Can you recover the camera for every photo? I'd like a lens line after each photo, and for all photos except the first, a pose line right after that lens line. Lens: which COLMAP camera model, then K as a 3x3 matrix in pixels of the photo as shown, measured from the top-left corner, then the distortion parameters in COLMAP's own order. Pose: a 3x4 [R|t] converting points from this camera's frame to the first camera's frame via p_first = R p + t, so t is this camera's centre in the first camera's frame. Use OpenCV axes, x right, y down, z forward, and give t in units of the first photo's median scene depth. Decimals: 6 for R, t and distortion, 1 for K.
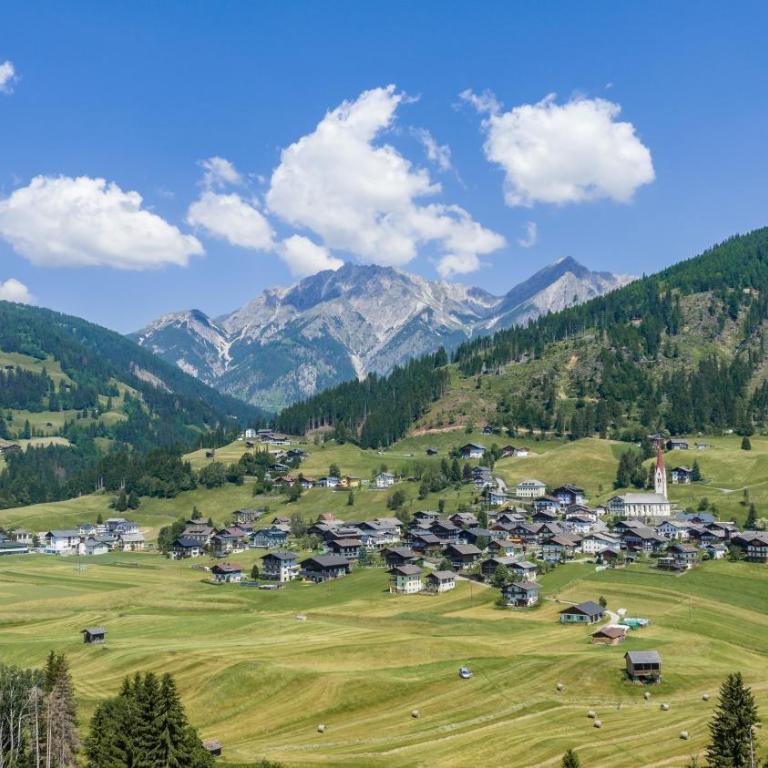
lens RADIAL K [[964.7, 0, 384.0], [0, 964.7, 384.0], [0, 0, 1]] dist [0.002564, -0.058638]
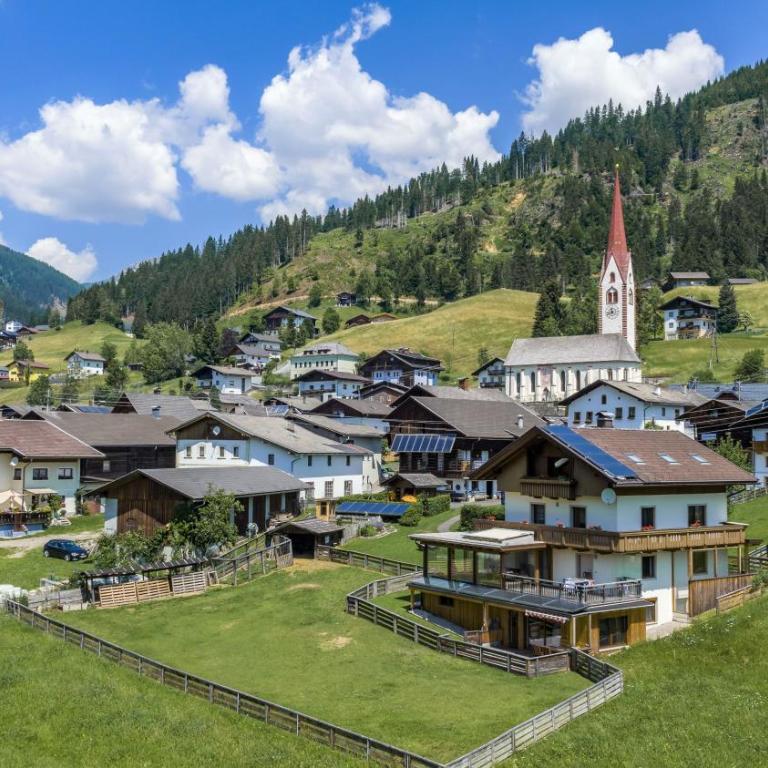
lens RADIAL K [[993.4, 0, 384.0], [0, 993.4, 384.0], [0, 0, 1]] dist [0.002743, -0.049586]
pose [[0.999705, 0.017022, -0.017323, 0.139838], [-0.016502, 0.999422, 0.029720, 0.078266], [0.017819, -0.029425, 0.999408, 0.433030]]
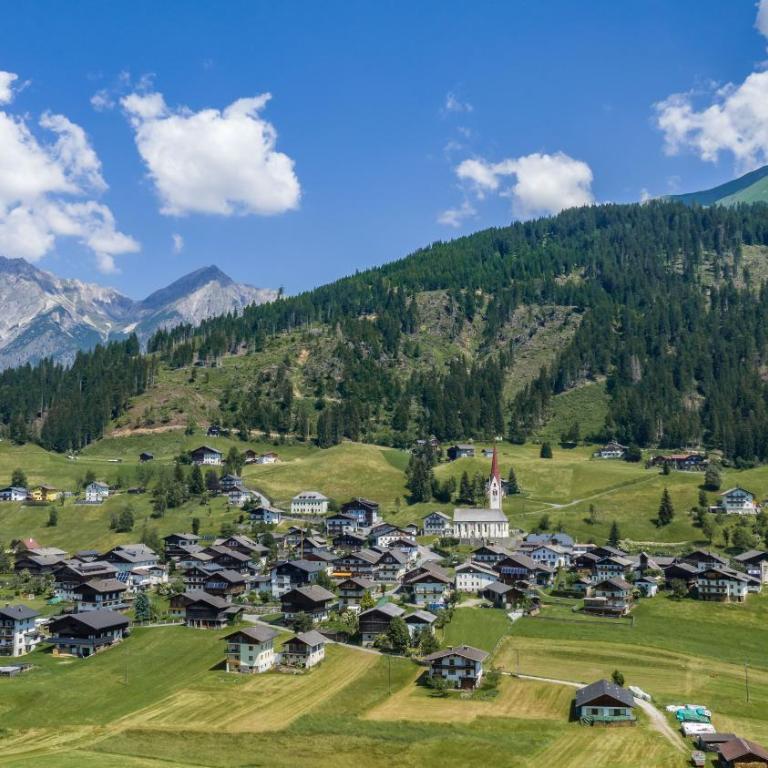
lens RADIAL K [[964.7, 0, 384.0], [0, 964.7, 384.0], [0, 0, 1]] dist [0.002564, -0.058638]
pose [[0.925078, 0.046321, 0.376942, -0.068831], [-0.040657, 0.998909, -0.022973, 0.020694], [-0.377595, 0.005927, 0.925952, 0.189855]]
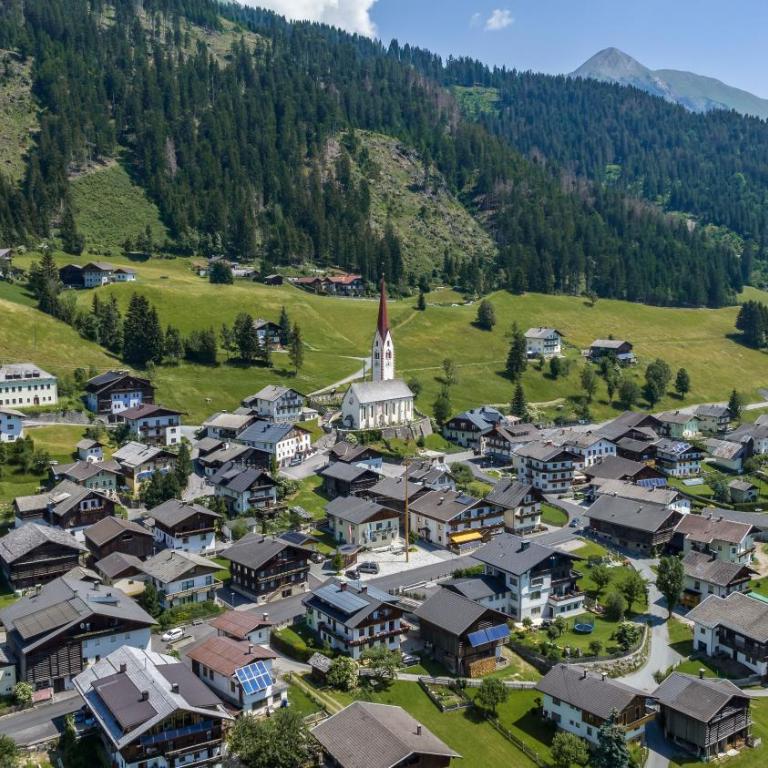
lens RADIAL K [[964.7, 0, 384.0], [0, 964.7, 384.0], [0, 0, 1]] dist [0.002564, -0.058638]
pose [[0.246842, -0.113513, 0.962384, -0.156565], [-0.095867, 0.985383, 0.140815, 0.025760], [-0.964302, -0.127020, 0.232352, 0.567247]]
